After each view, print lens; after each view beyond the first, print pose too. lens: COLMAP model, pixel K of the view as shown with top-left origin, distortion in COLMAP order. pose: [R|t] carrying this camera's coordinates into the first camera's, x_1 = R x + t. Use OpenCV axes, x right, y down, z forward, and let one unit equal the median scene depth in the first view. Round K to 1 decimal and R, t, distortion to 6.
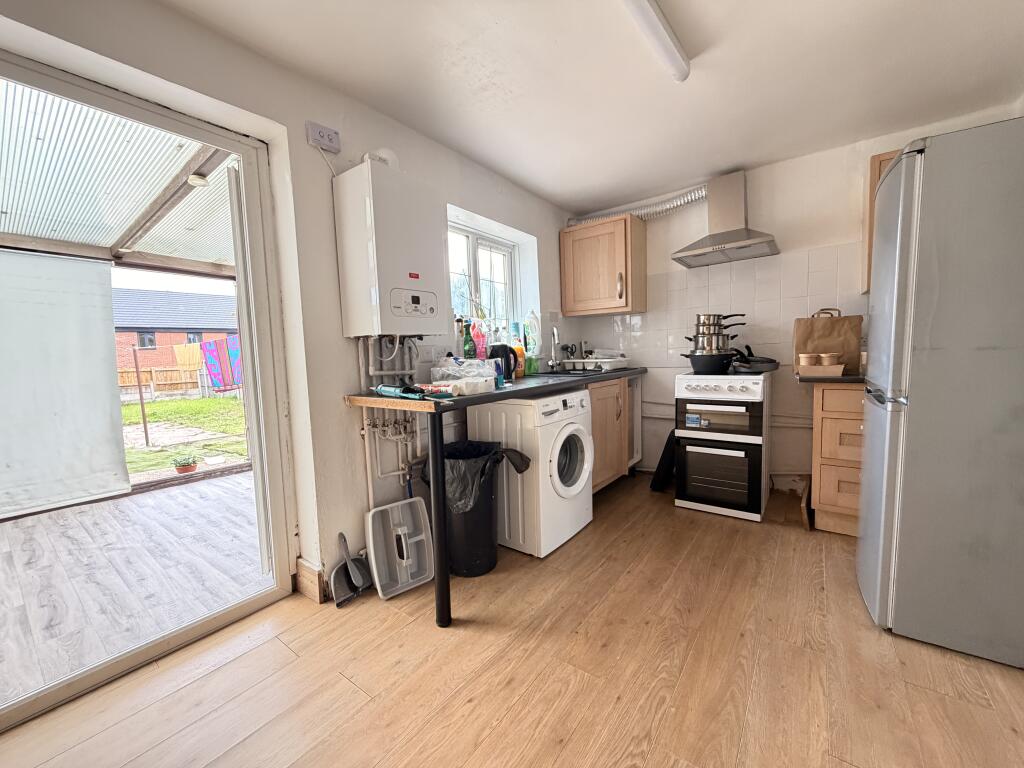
lens RADIAL K [[408.6, 0, 510.2], [0, 408.6, 383.5], [0, 0, 1]] dist [0.001215, 0.000188]
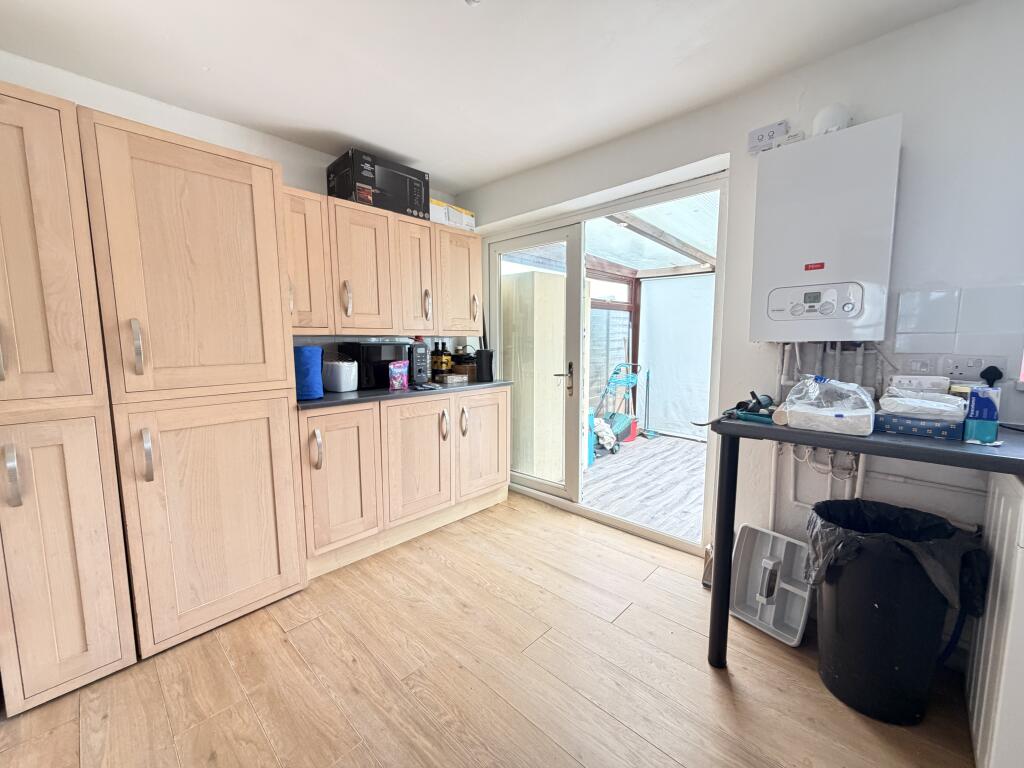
lens RADIAL K [[408.6, 0, 508.6], [0, 408.6, 385.9], [0, 0, 1]] dist [0.001215, 0.000188]
pose [[-0.113621, 0.139667, -0.983658, 0.594970], [-0.071842, 0.986323, 0.148343, -0.105780], [0.990923, 0.087523, -0.102033, 0.490321]]
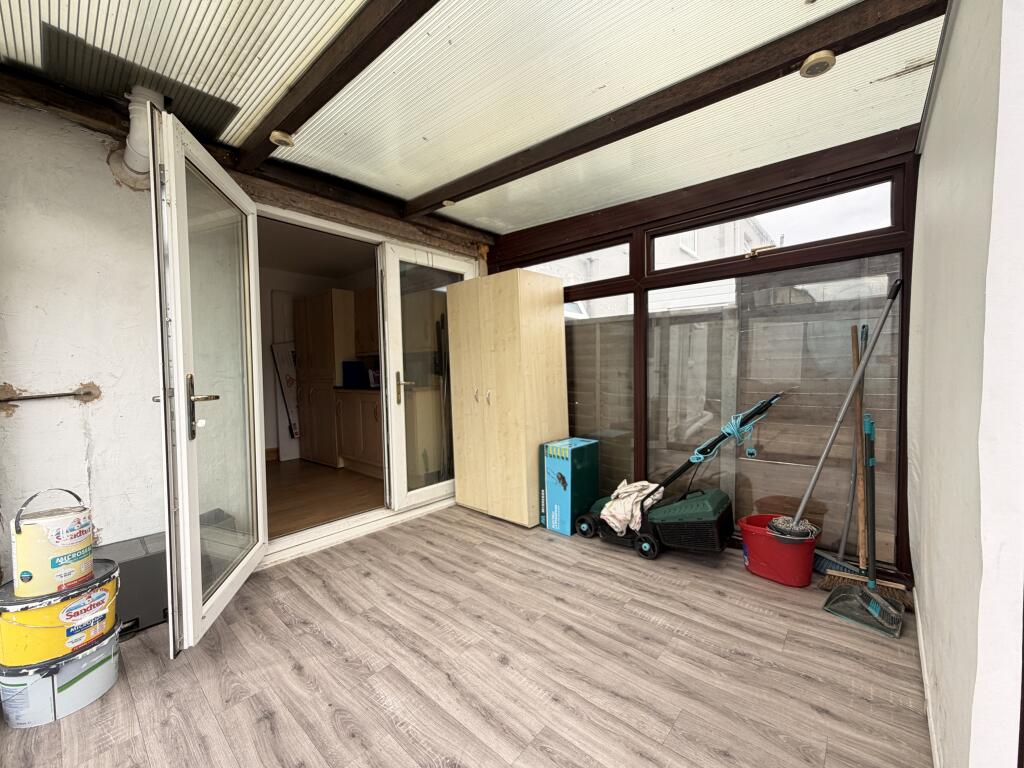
lens RADIAL K [[408.6, 0, 511.3], [0, 408.6, 387.0], [0, 0, 1]] dist [0.001215, 0.000188]
pose [[-0.996229, 0.041020, 0.076449, -1.405738], [0.049518, 0.992384, 0.112796, -0.084998], [-0.071240, 0.116156, -0.990673, 2.050740]]
